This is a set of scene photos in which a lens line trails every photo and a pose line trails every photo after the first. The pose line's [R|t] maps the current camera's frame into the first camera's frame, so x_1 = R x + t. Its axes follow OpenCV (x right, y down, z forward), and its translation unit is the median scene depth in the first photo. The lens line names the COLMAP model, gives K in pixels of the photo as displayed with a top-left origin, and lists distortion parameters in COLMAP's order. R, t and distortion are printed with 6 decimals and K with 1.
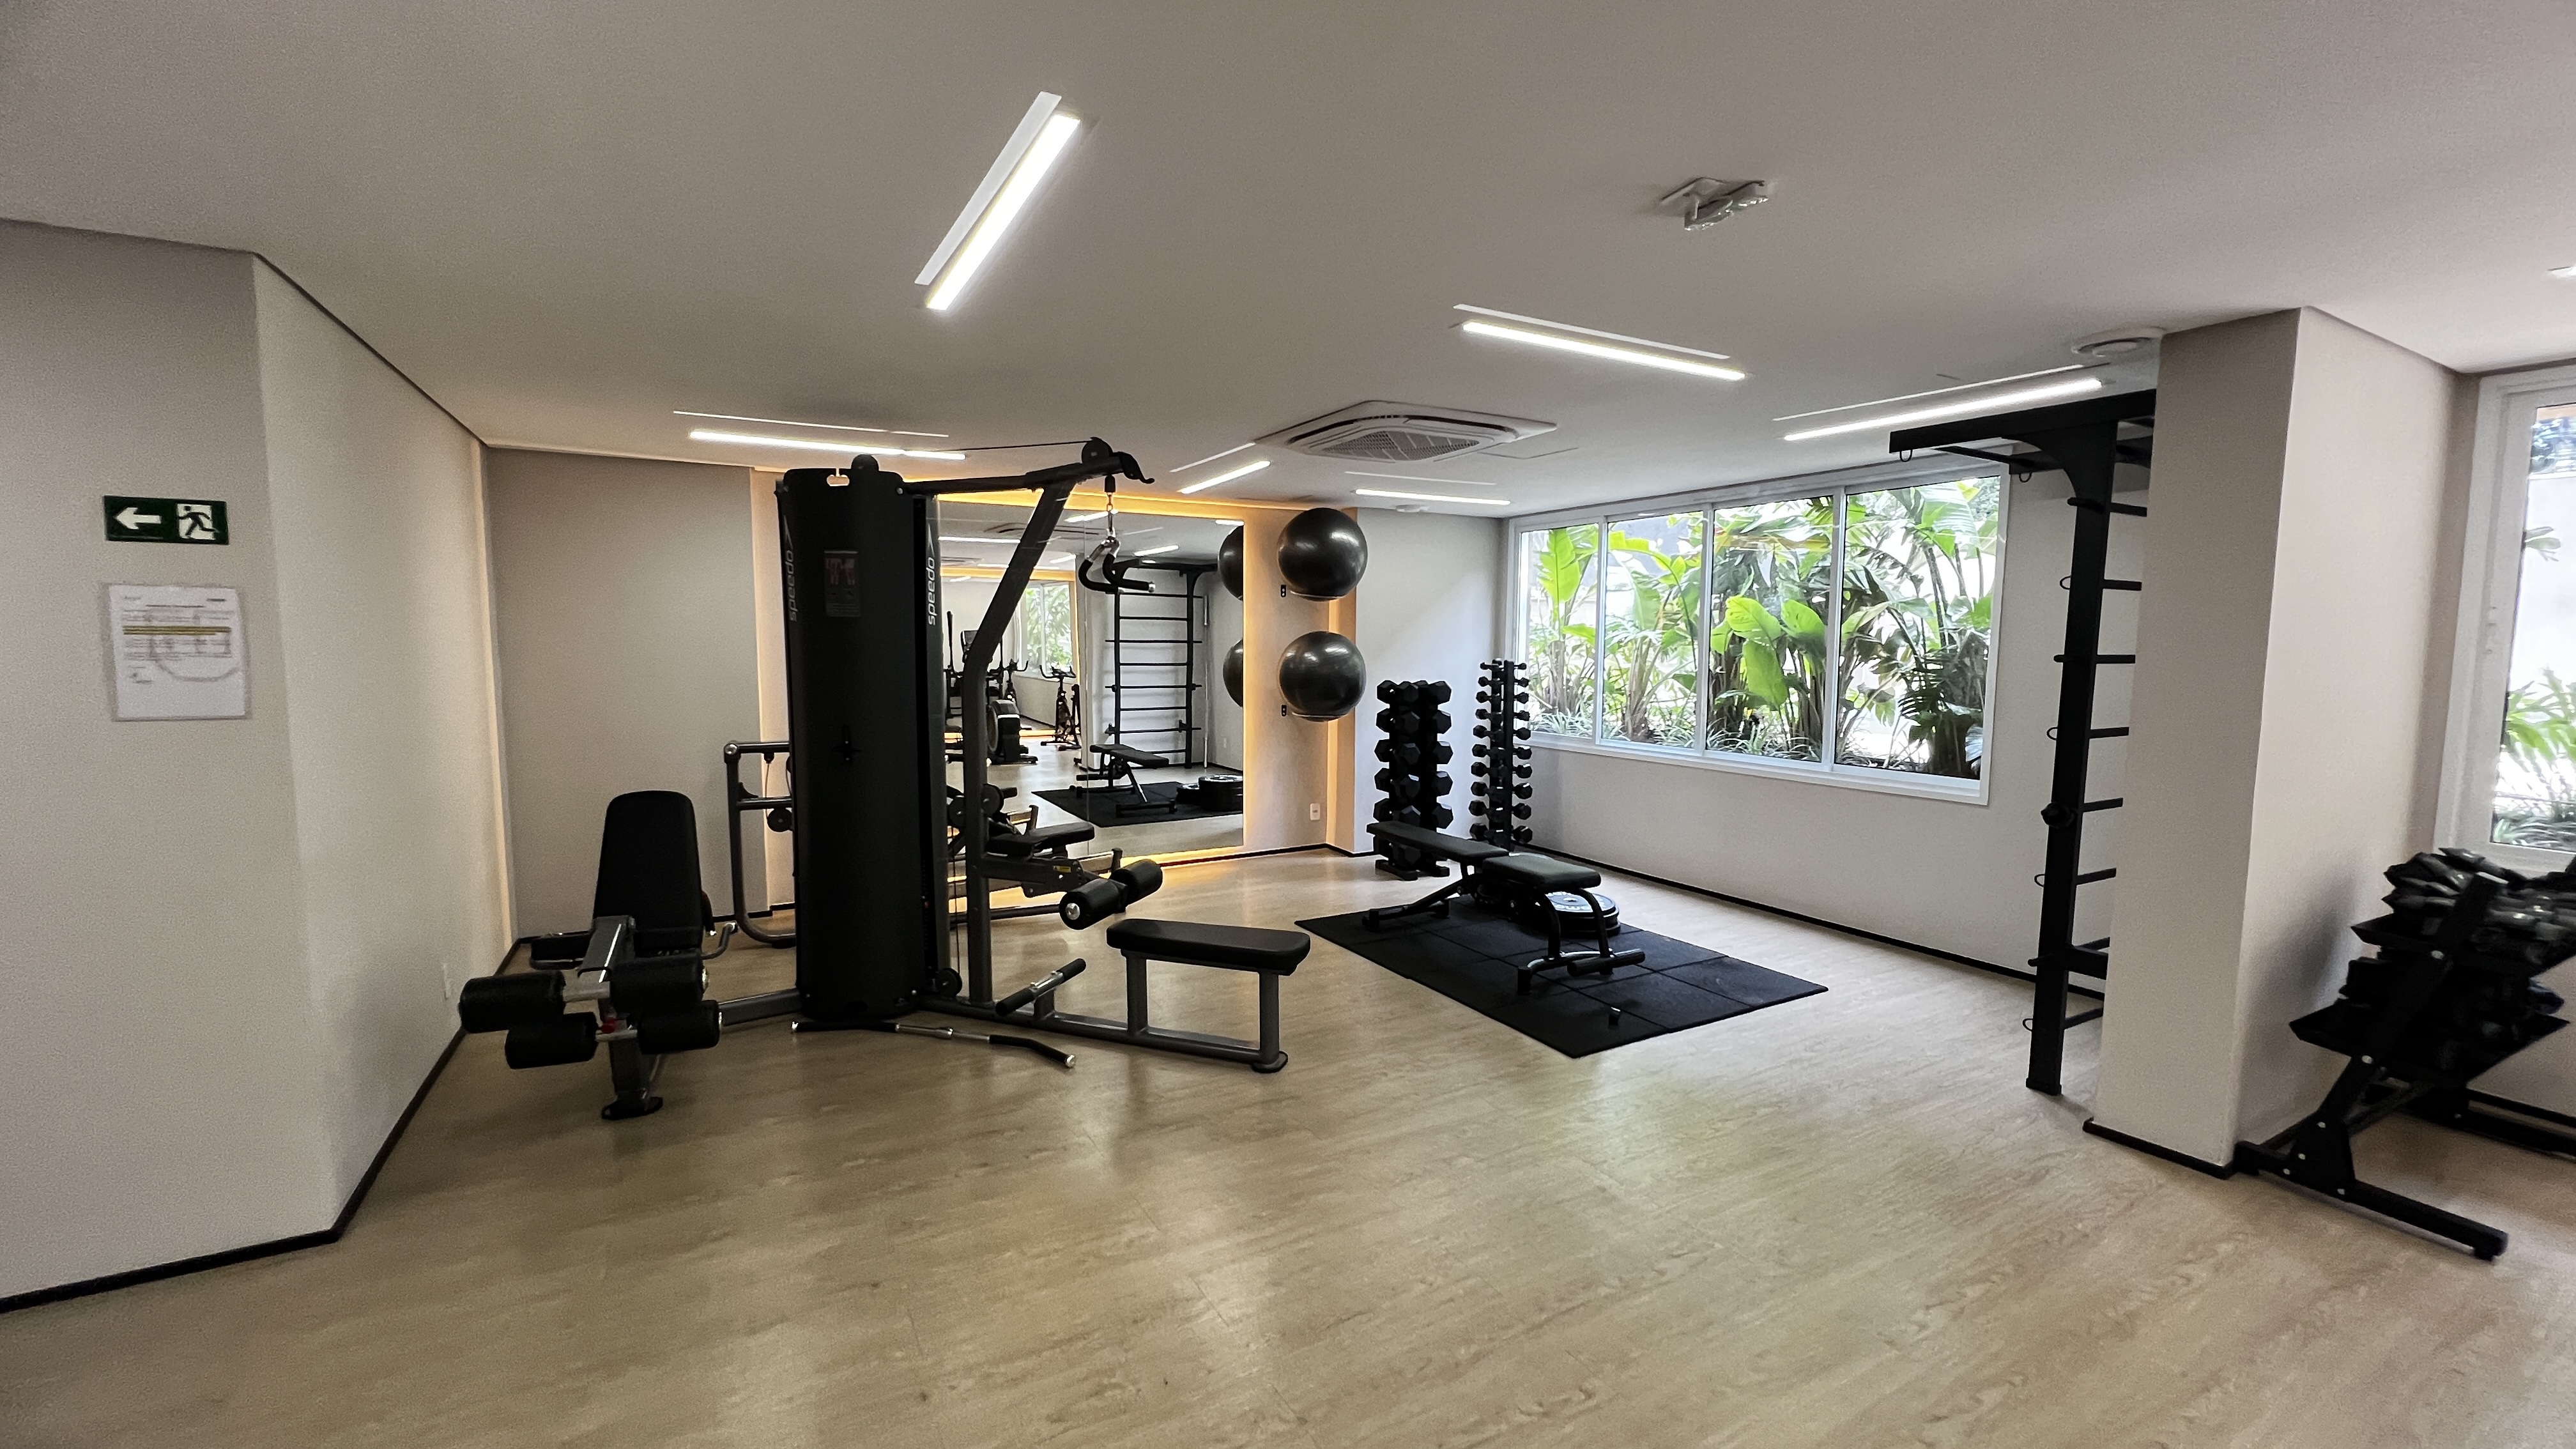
lens RADIAL K [[1037.8, 0, 1285.6], [0, 1037.8, 727.9], [0, 0, 1]] dist [-0.002306, 0.000875]
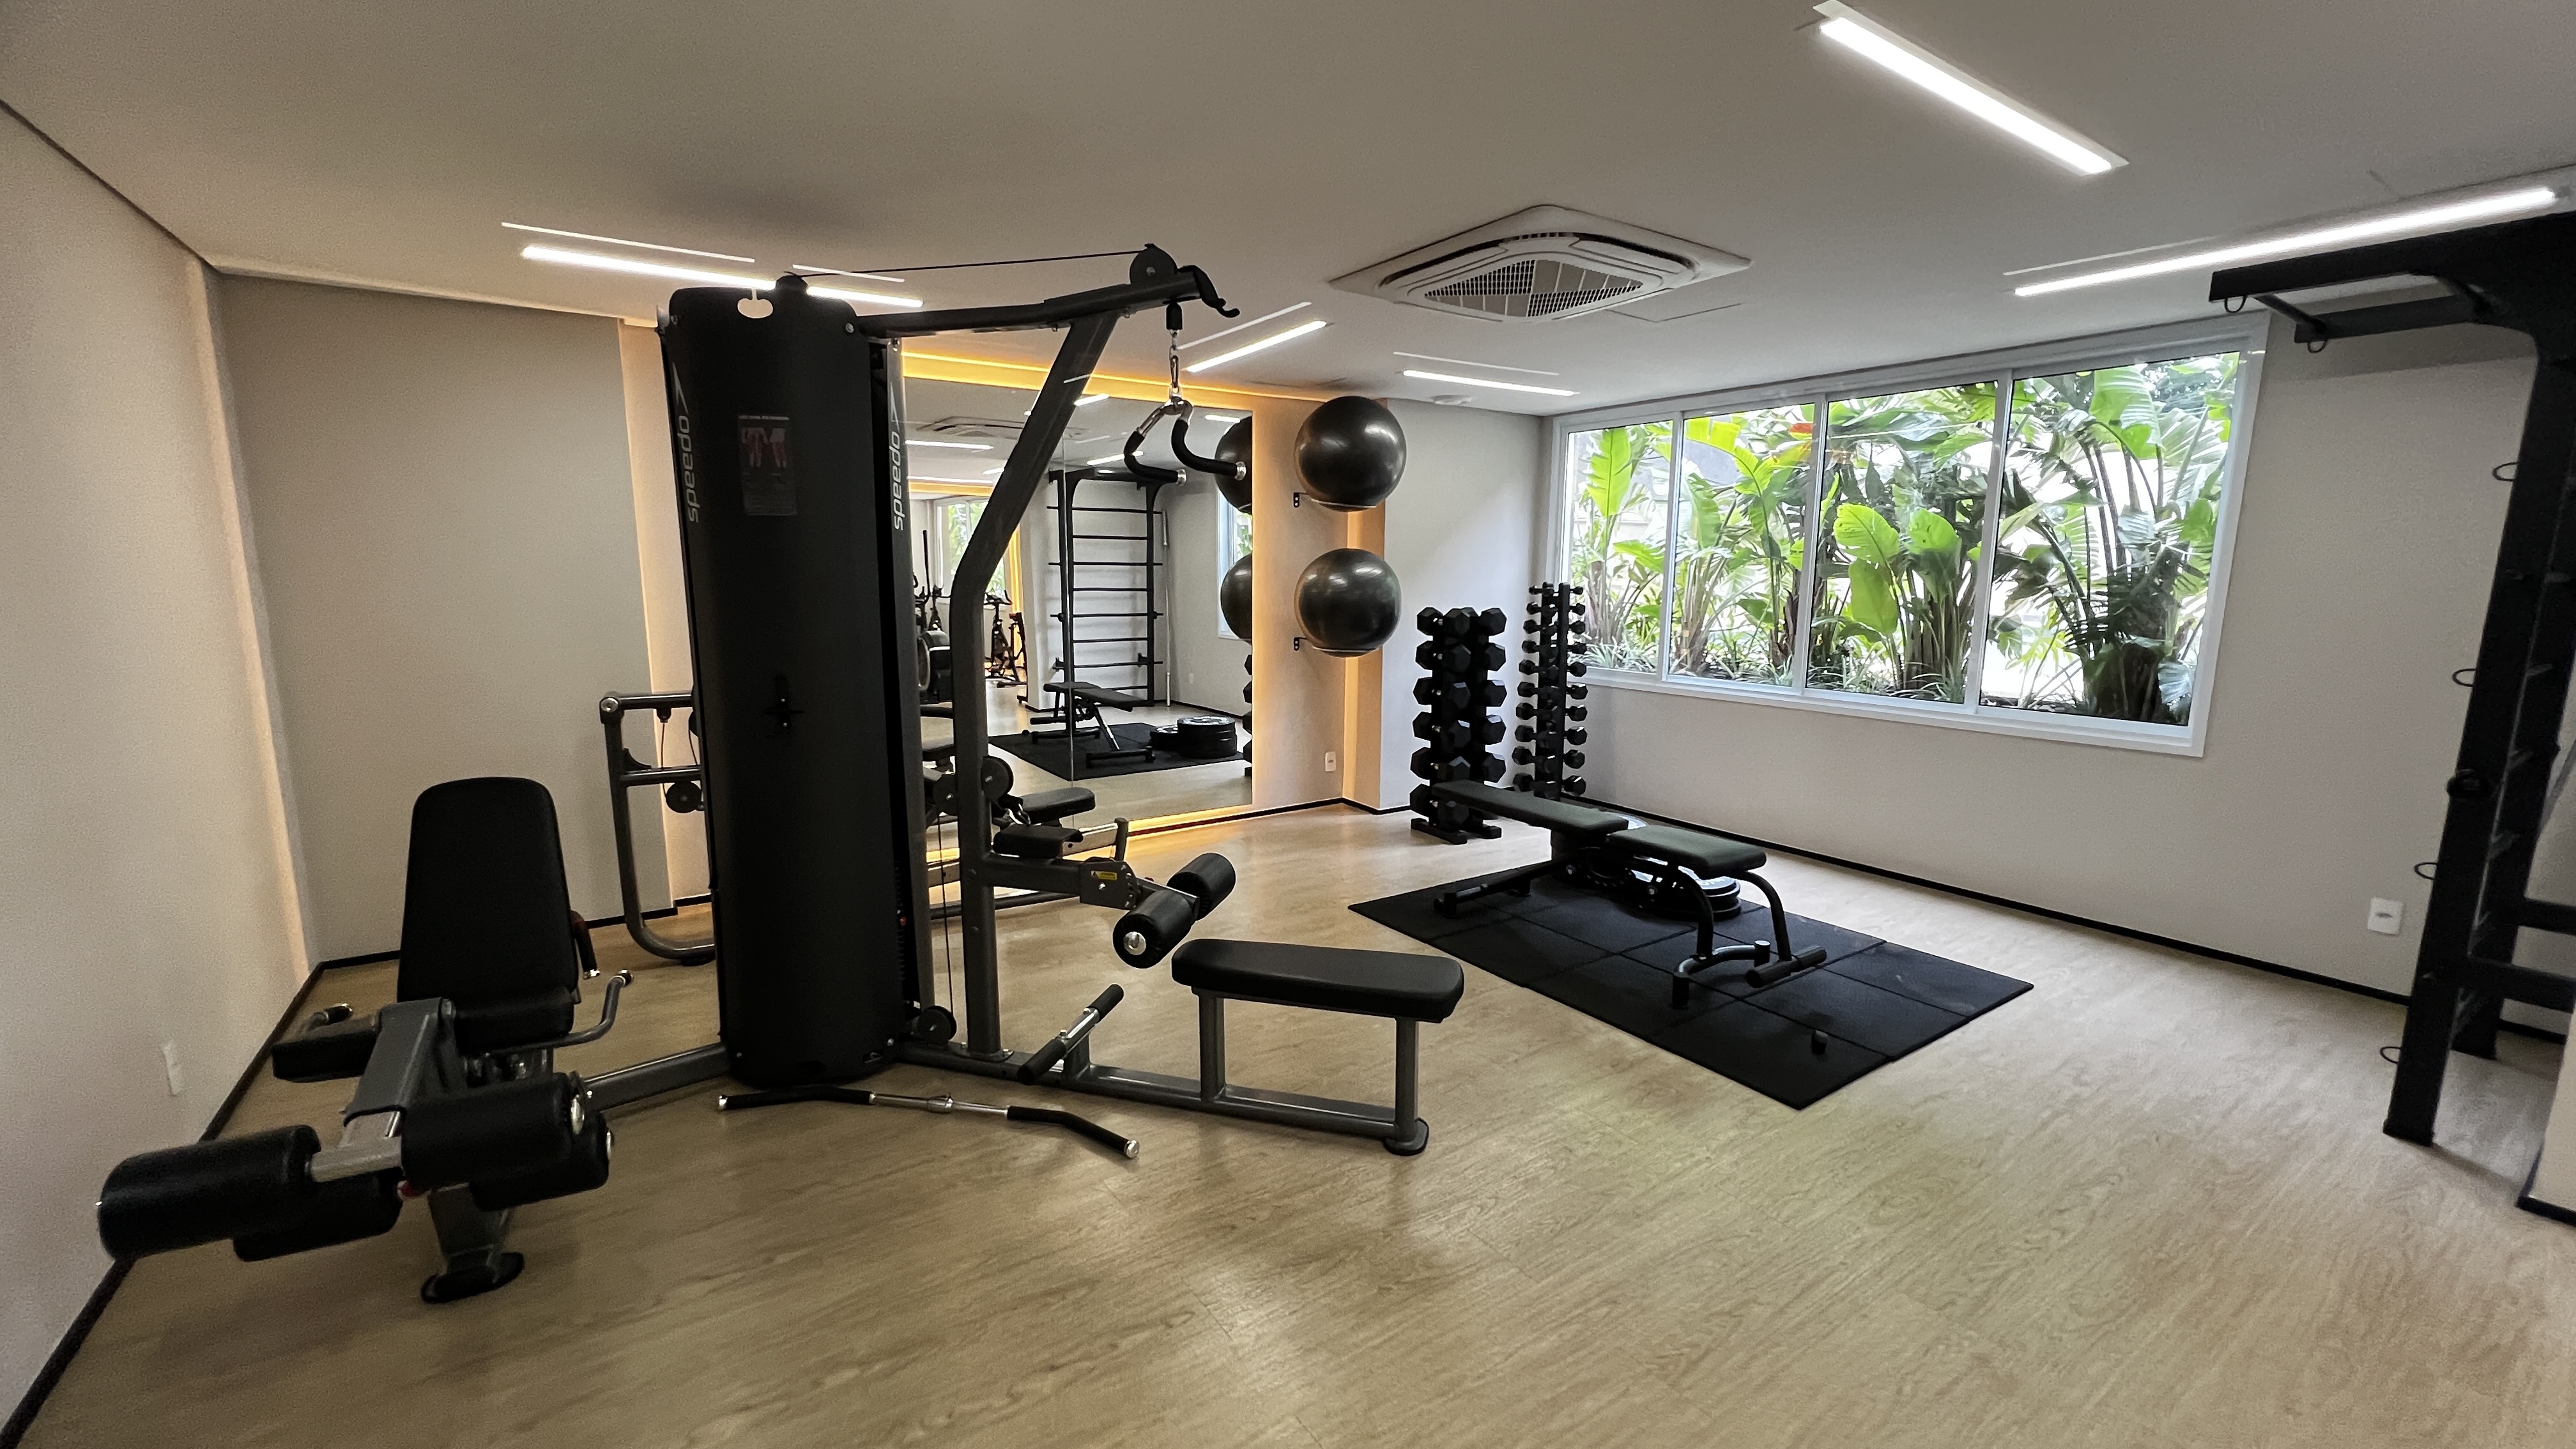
lens RADIAL K [[1037.8, 0, 1286.2], [0, 1037.8, 728.3], [0, 0, 1]] dist [-0.002306, 0.000875]
pose [[0.996528, -0.012423, 0.082328, -0.121623], [0.006576, 0.997461, 0.070907, -0.012039], [-0.083000, -0.070120, 0.994080, 0.236919]]
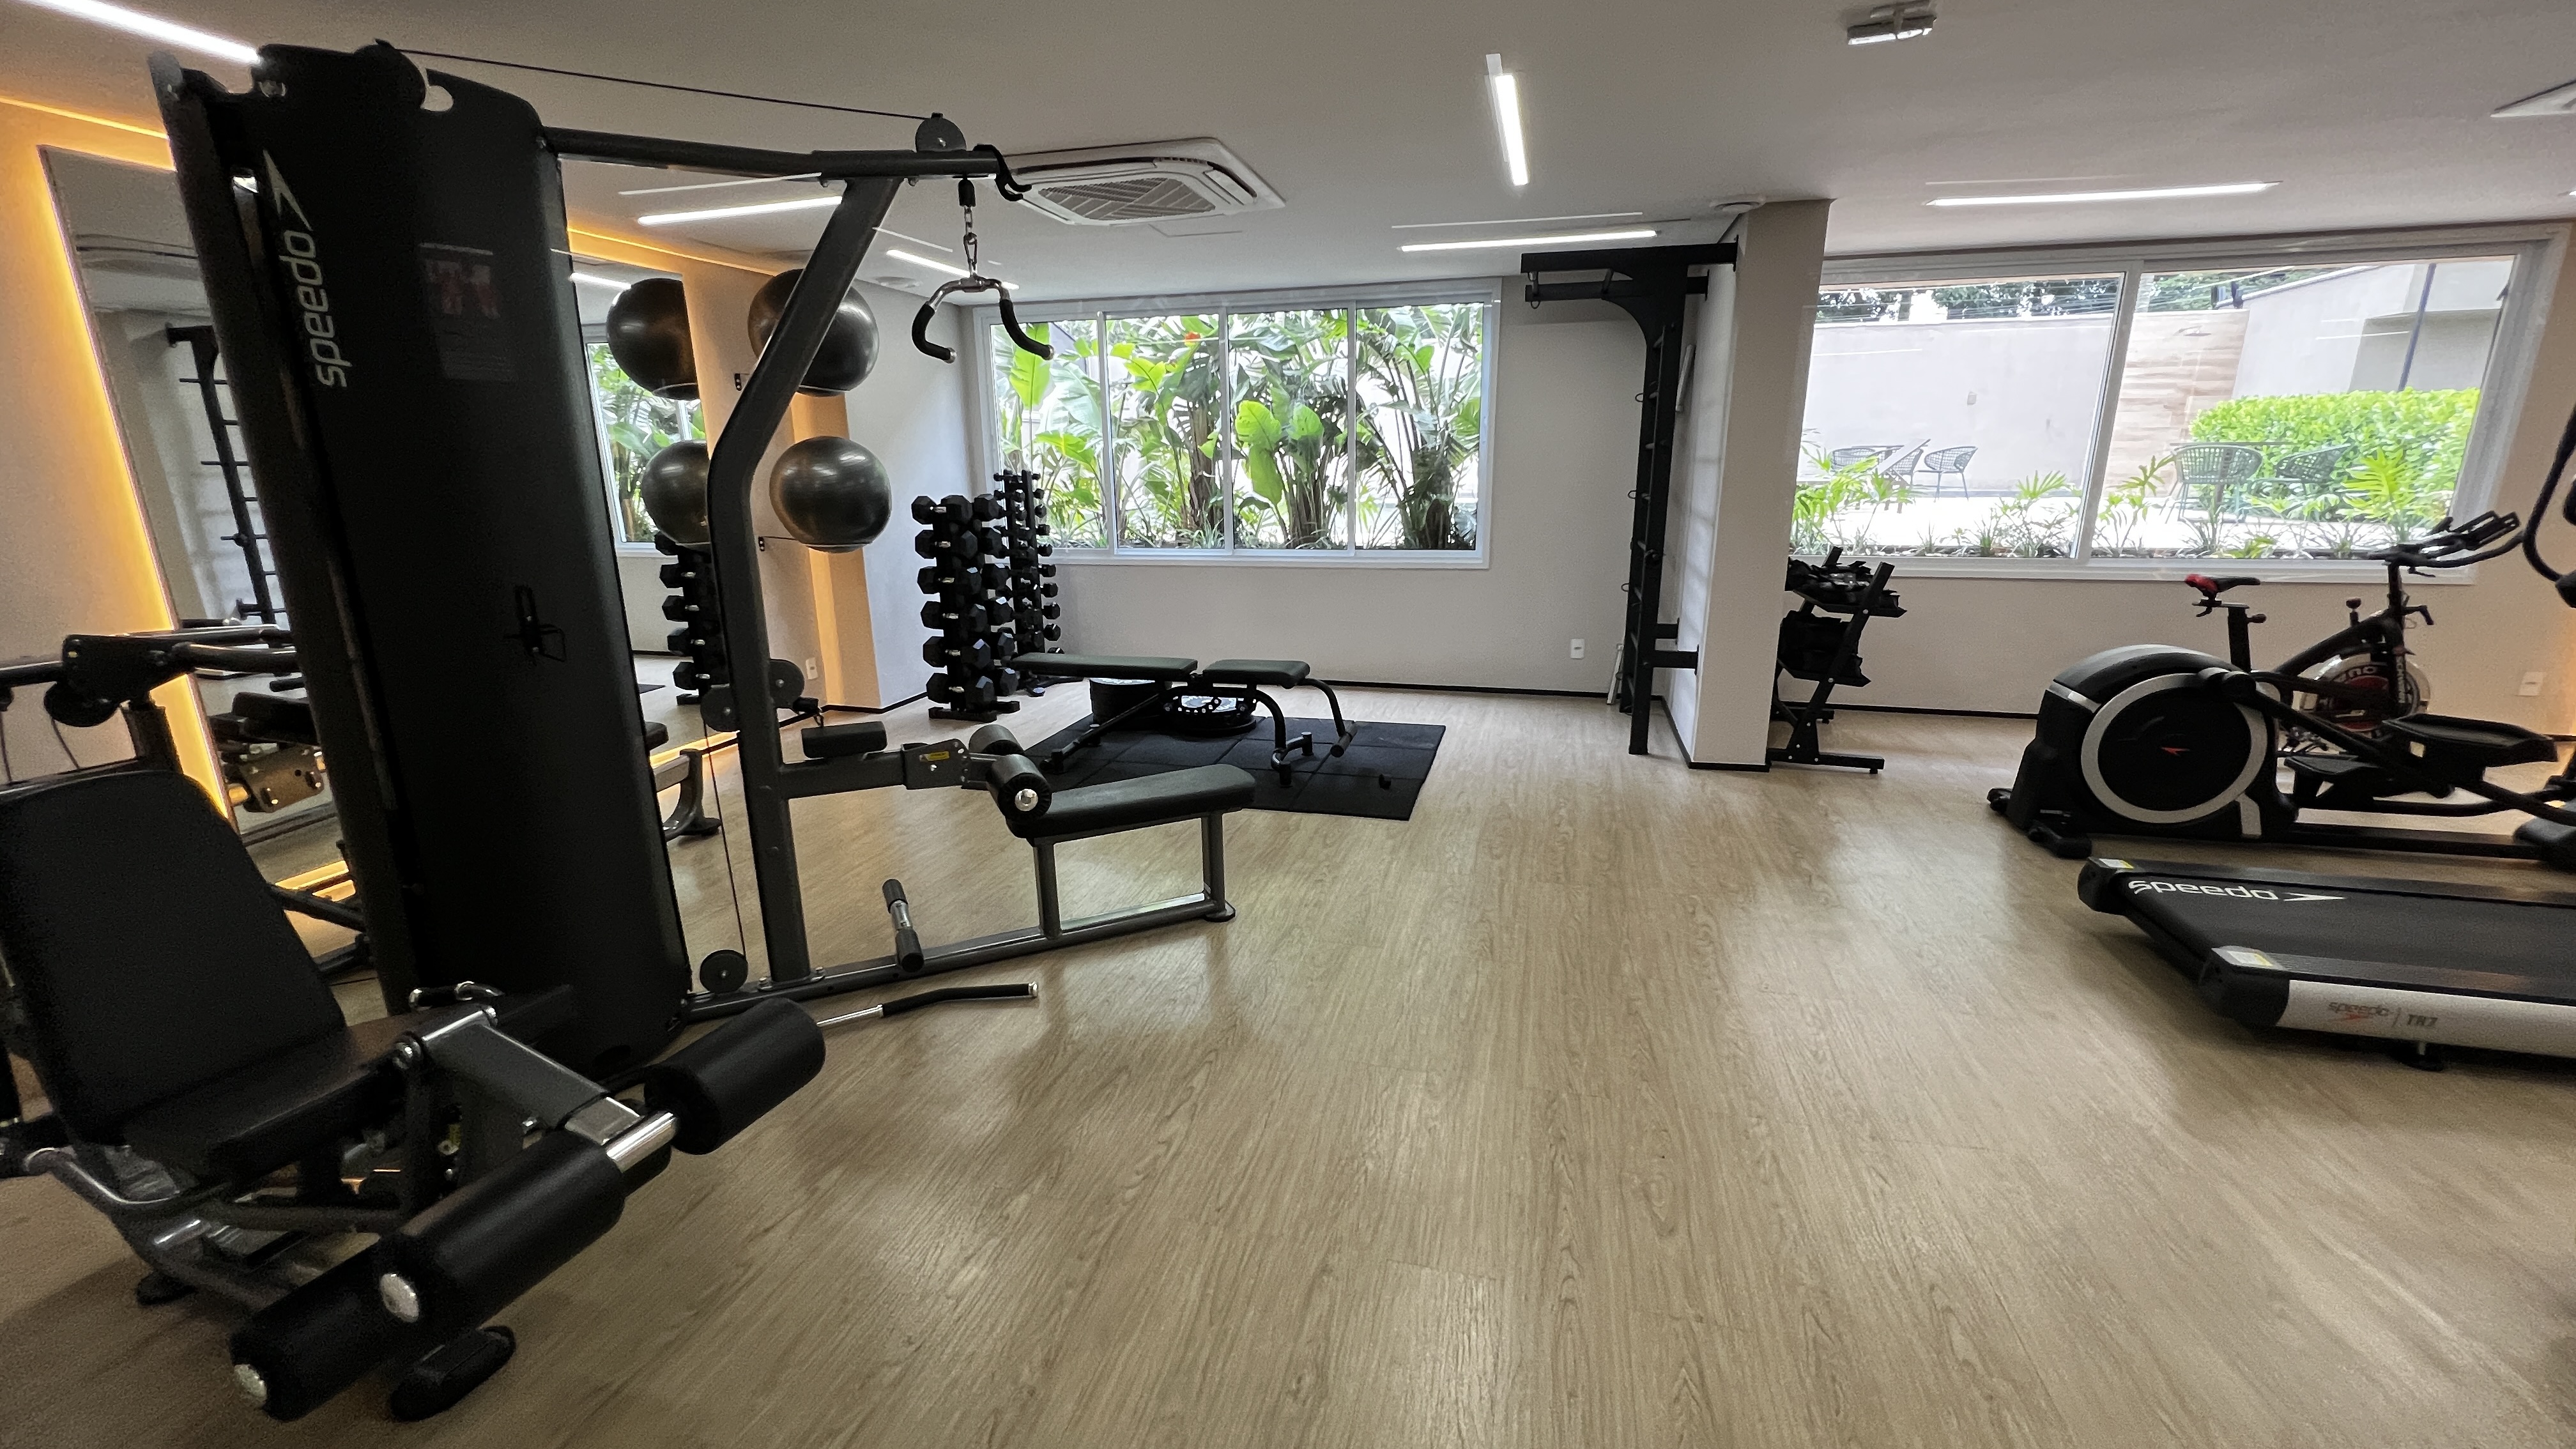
lens RADIAL K [[1028.3, 0, 1285.3], [0, 1028.3, 731.6], [0, 0, 1]] dist [0.003173, -0.000366]
pose [[0.688653, -0.198772, 0.697314, -0.446536], [0.078242, 0.976447, 0.201069, -0.005667], [-0.720857, -0.083907, 0.687986, 0.271958]]
